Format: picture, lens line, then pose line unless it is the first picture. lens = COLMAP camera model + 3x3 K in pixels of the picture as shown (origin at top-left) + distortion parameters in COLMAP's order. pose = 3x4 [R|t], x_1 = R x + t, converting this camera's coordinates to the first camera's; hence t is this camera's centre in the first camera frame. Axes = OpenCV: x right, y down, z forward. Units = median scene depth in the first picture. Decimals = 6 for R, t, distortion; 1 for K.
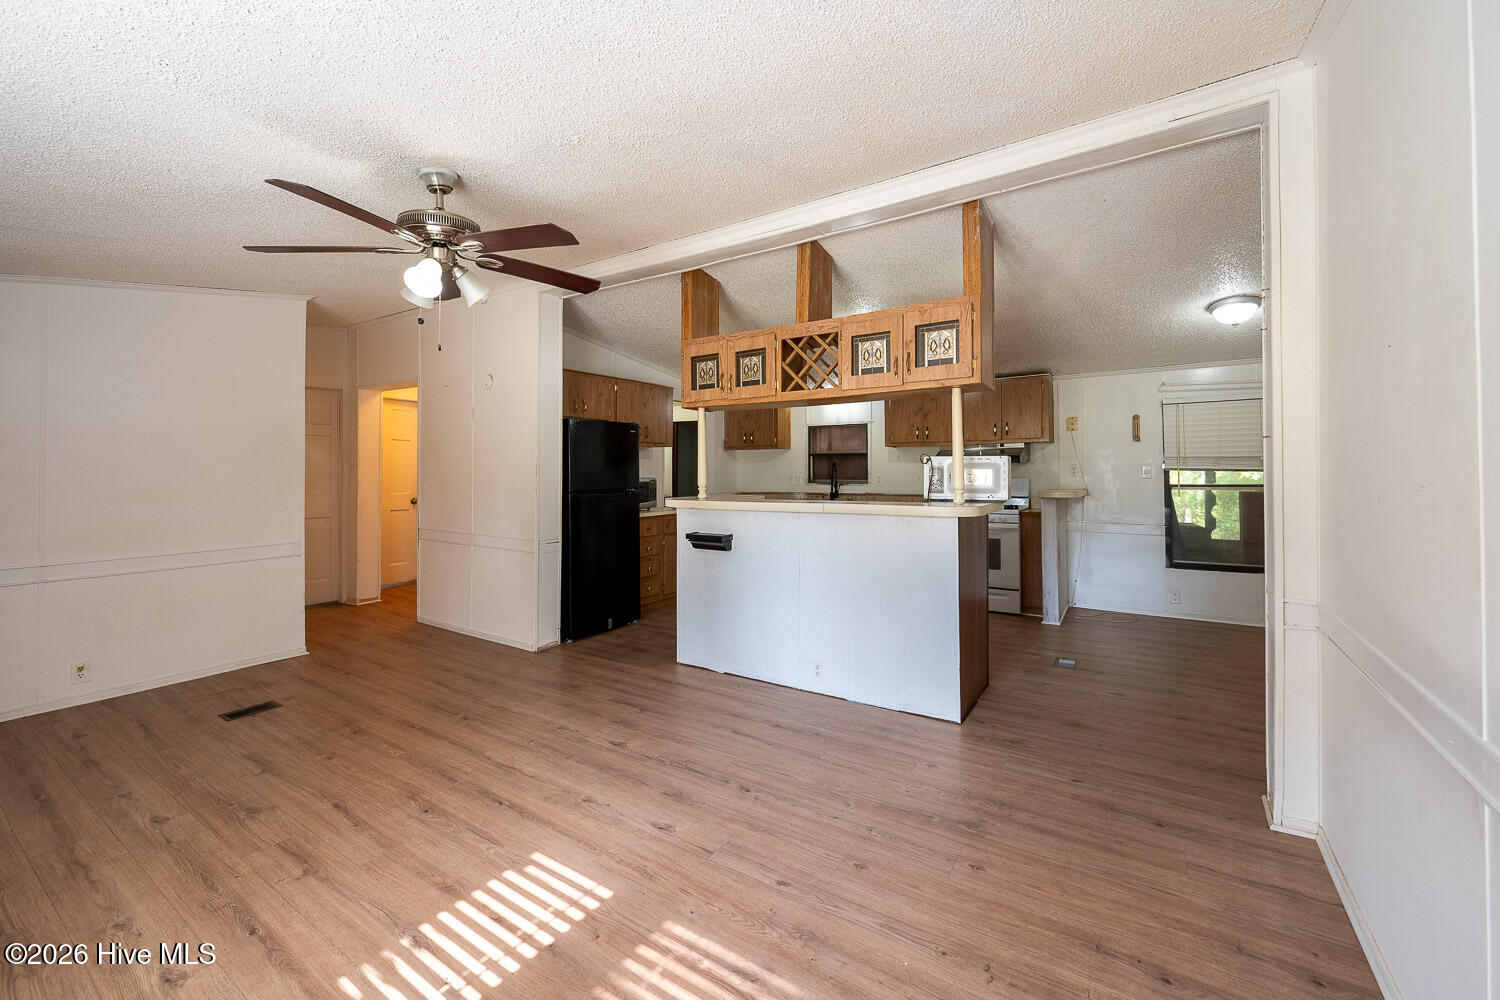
lens RADIAL K [[614.3, 0, 728.3], [0, 614.3, 464.2], [0, 0, 1]] dist [-0.003373, -0.000395]
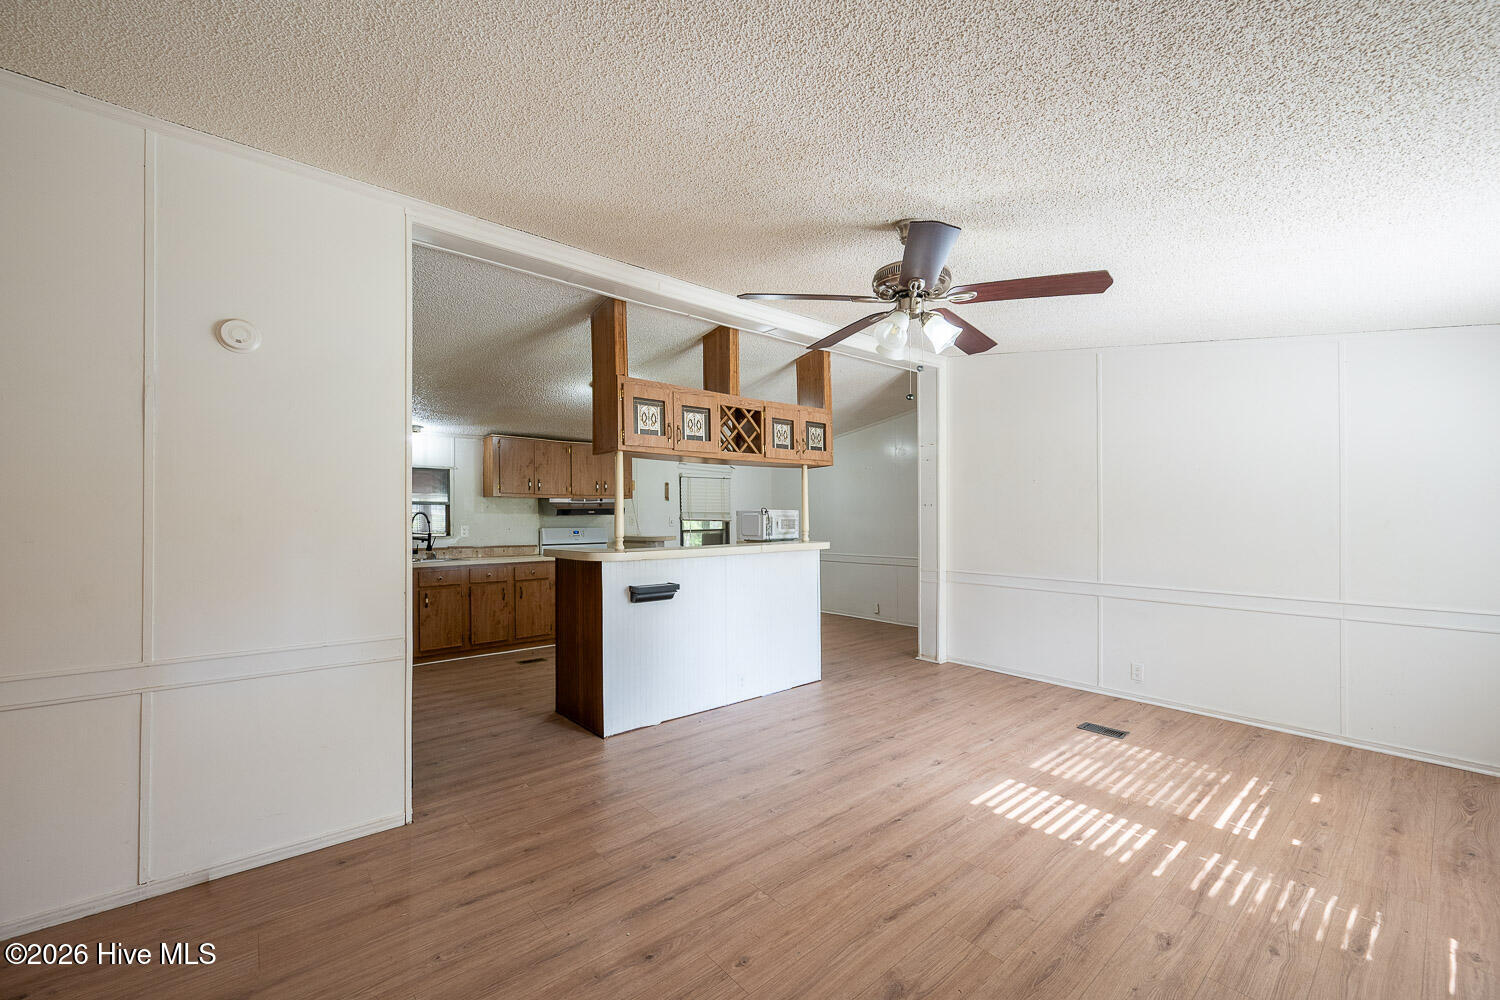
lens RADIAL K [[614.3, 0, 746.8], [0, 614.3, 524.9], [0, 0, 1]] dist [-0.003373, -0.000395]
pose [[0.256320, -0.005749, 0.966575, -1.466847], [-0.004863, 0.999962, 0.007237, 0.017563], [-0.966580, -0.006556, 0.256282, 0.962858]]
